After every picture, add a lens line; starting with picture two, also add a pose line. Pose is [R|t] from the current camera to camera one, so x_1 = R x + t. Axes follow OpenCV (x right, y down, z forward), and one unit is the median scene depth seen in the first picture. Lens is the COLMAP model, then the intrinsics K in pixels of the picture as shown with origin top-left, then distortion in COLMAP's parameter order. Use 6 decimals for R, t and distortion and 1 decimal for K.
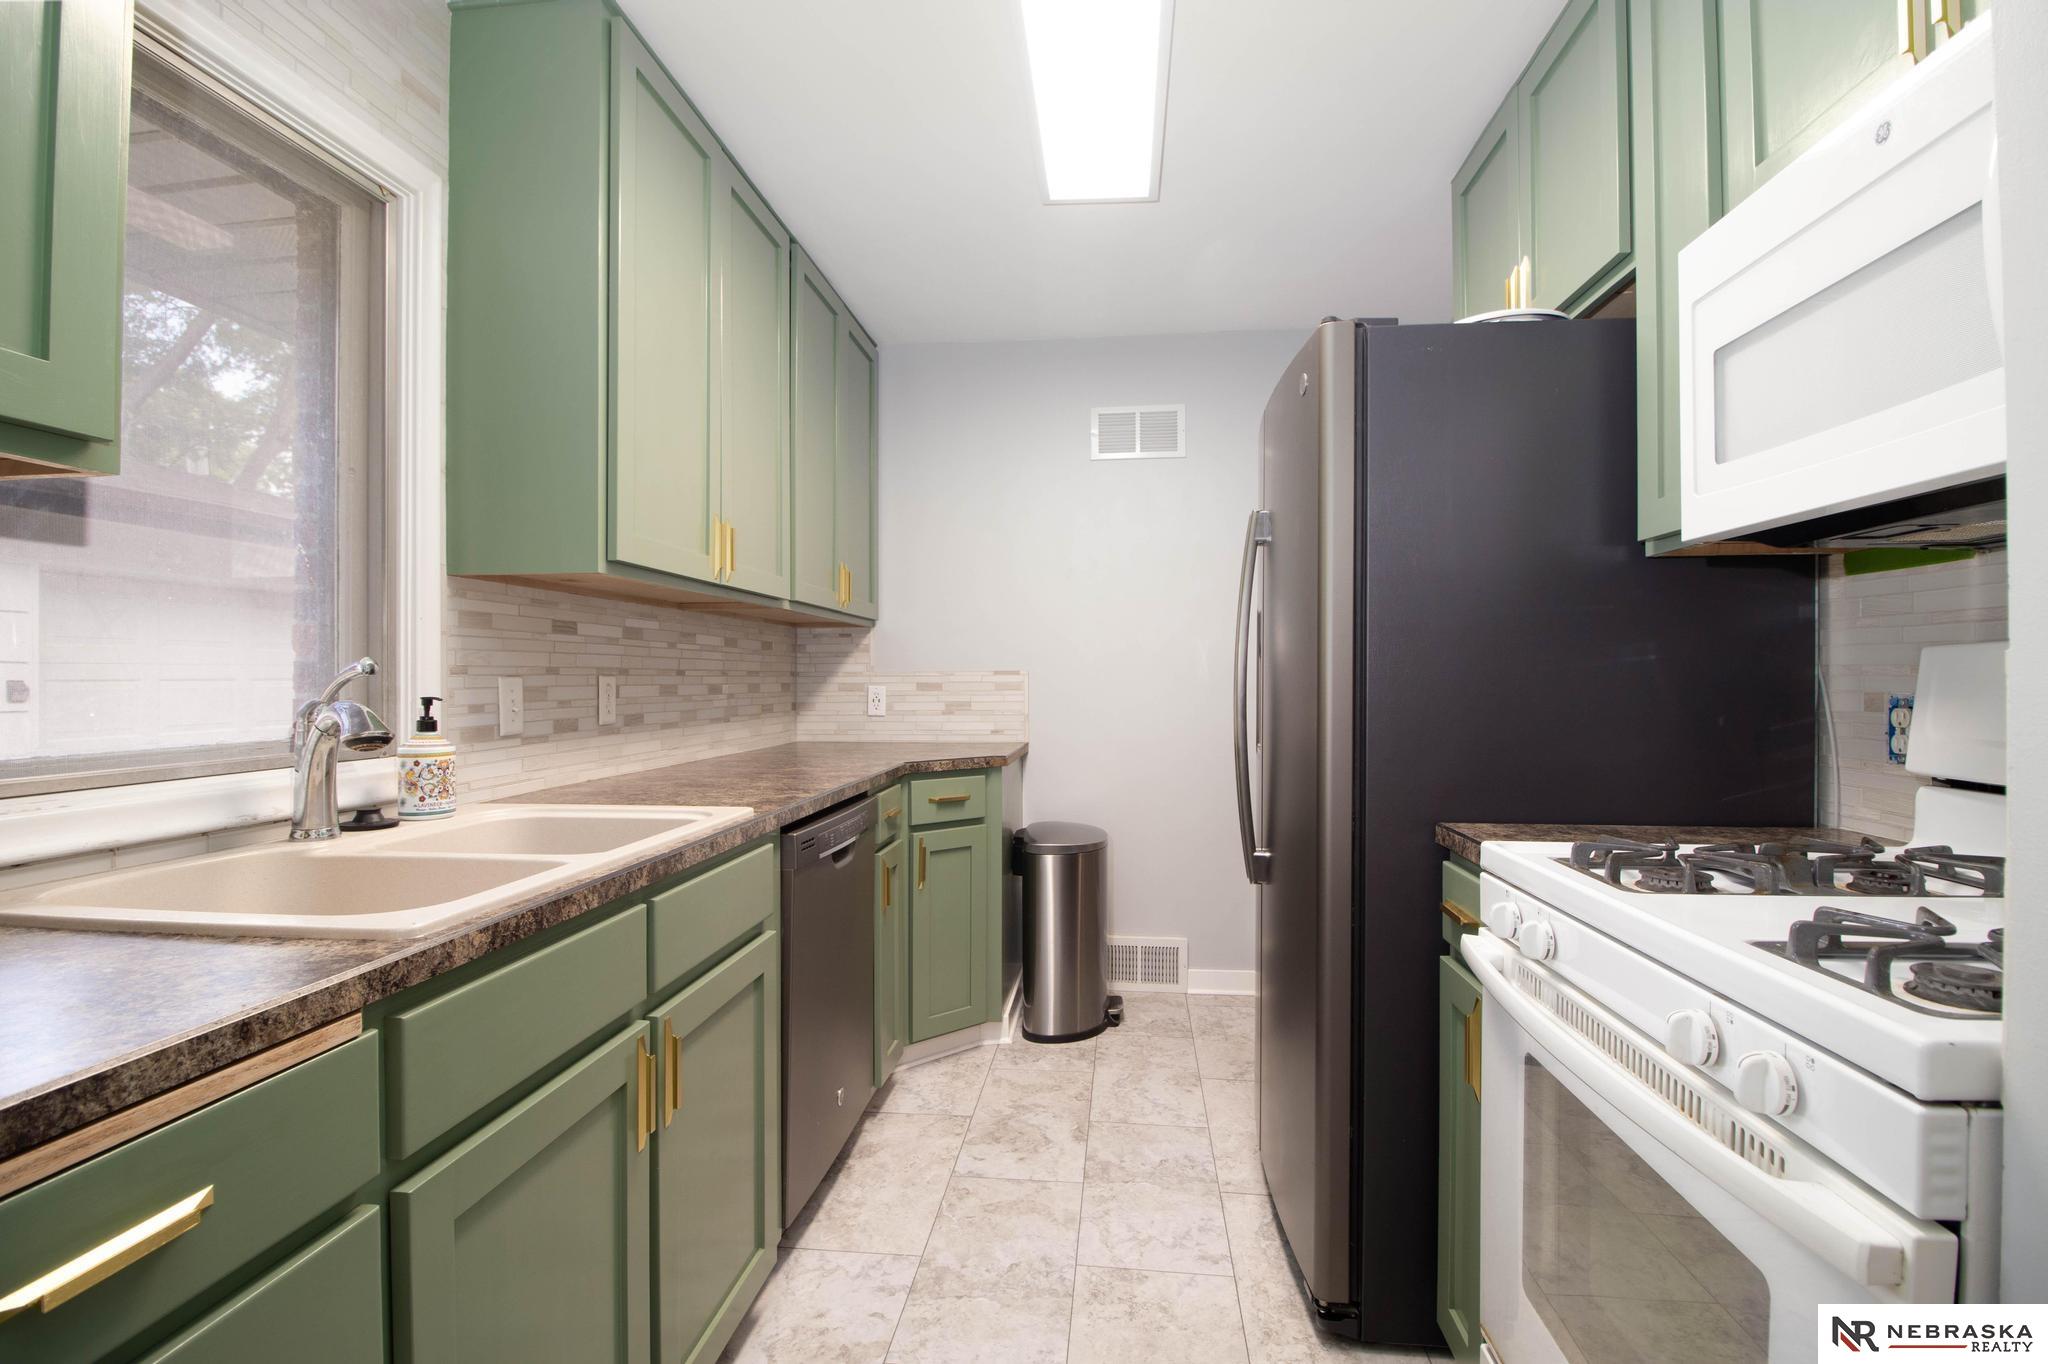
lens RADIAL K [[934.3, 0, 1024.0], [0, 934.3, 682.0], [0, 0, 1]] dist [0.000467, -0.013603]
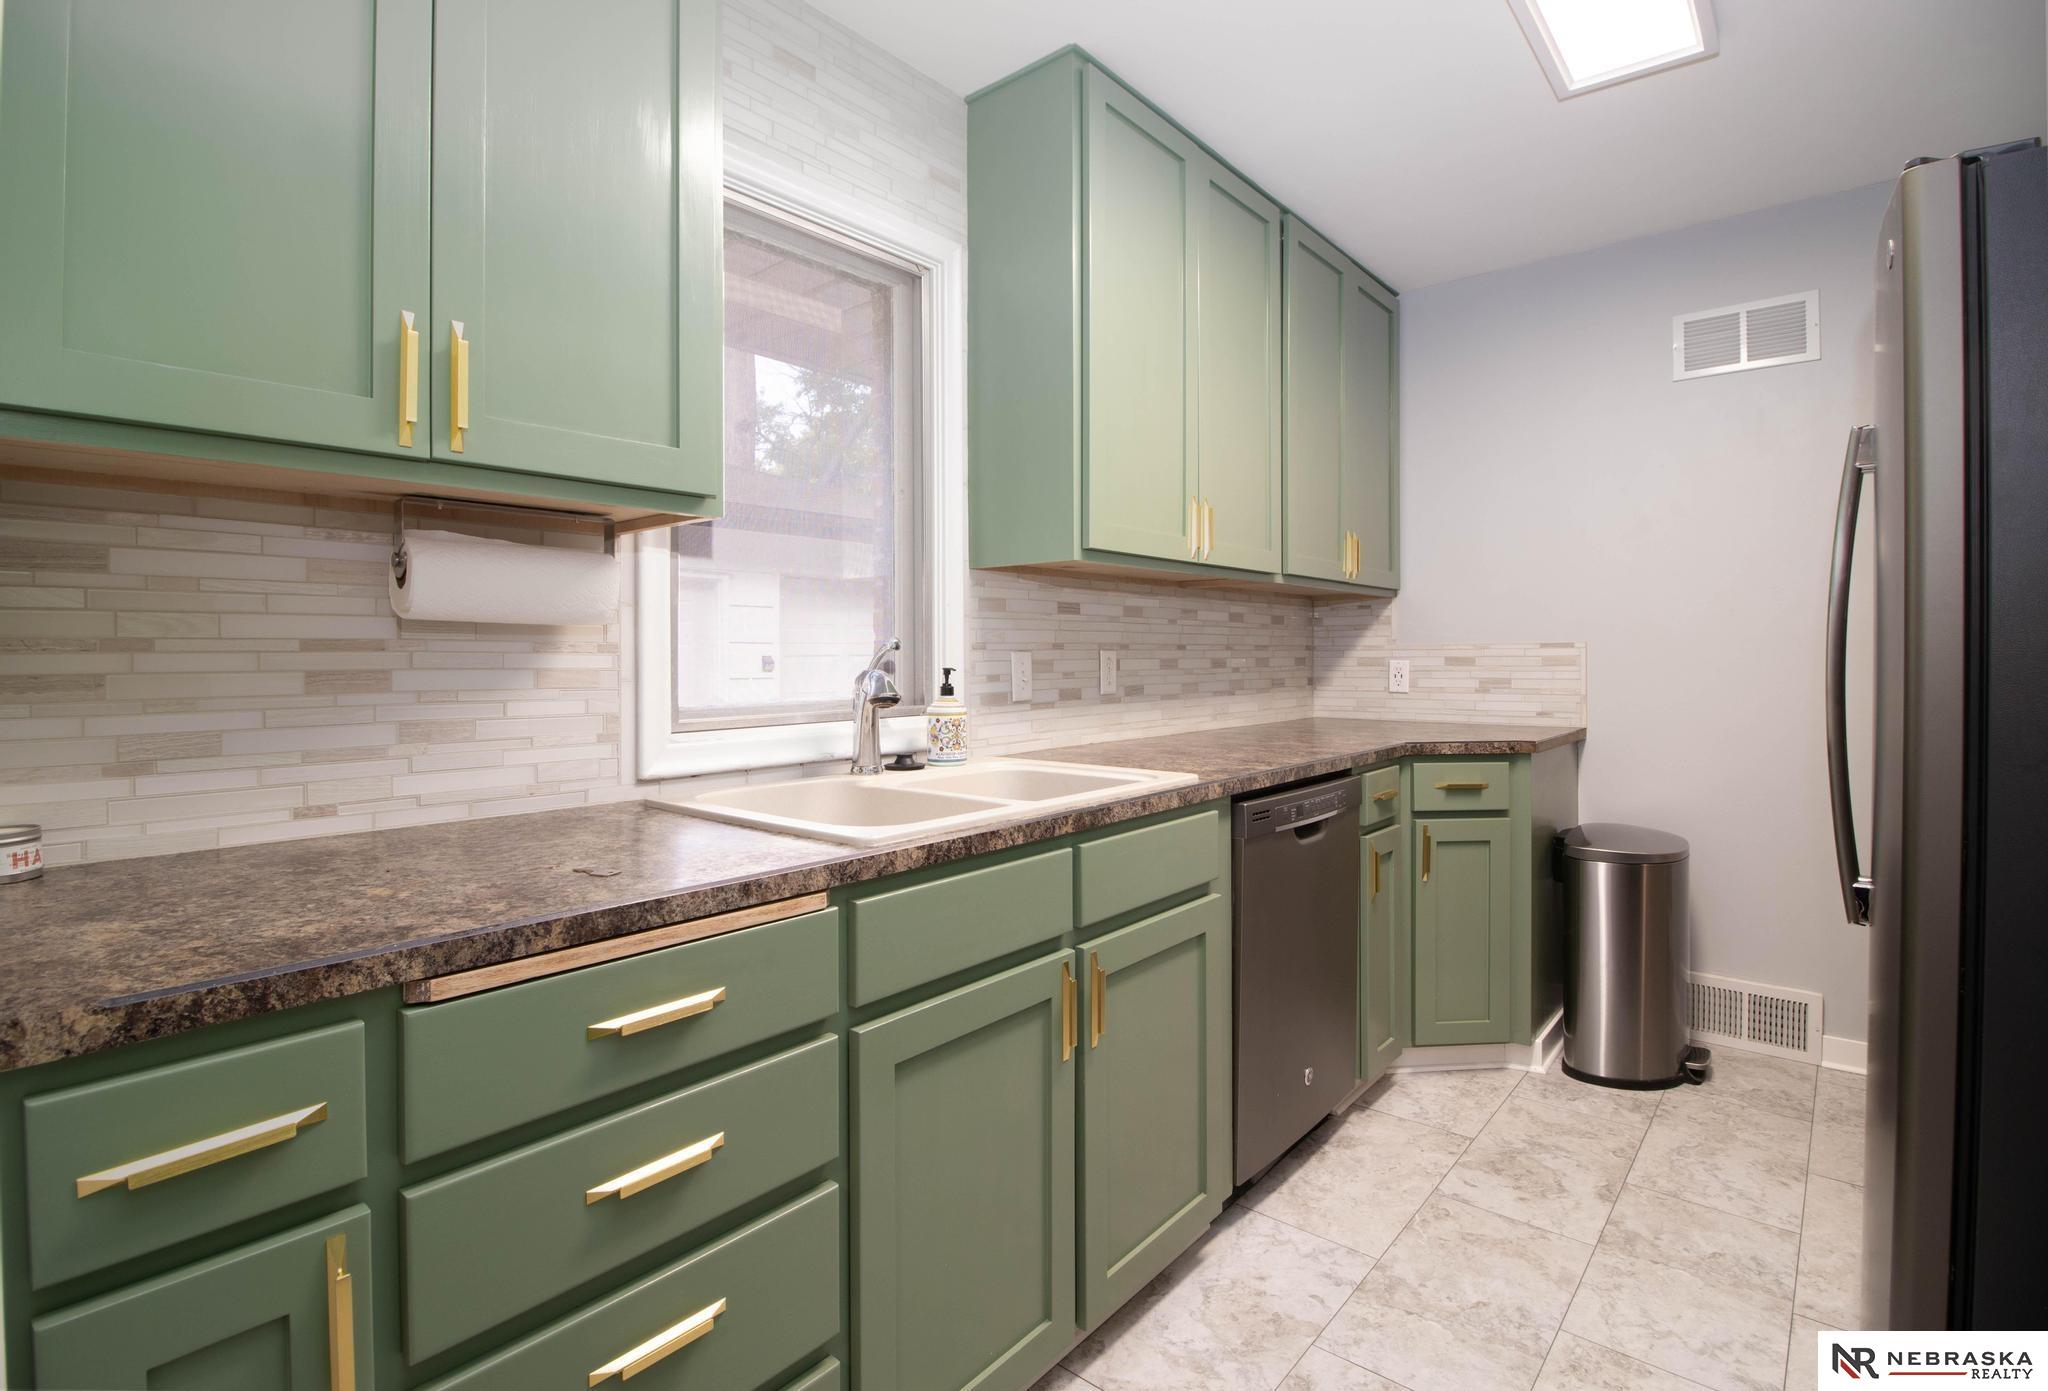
lens RADIAL K [[969.1, 0, 1025.3], [0, 969.1, 664.0], [0, 0, 1]] dist [0.002217, -0.014083]
pose [[0.828298, 0.004394, -0.560270, 0.131868], [0.000027, 0.999969, 0.007882, 0.000420], [0.560287, -0.006544, 0.828273, -0.013355]]
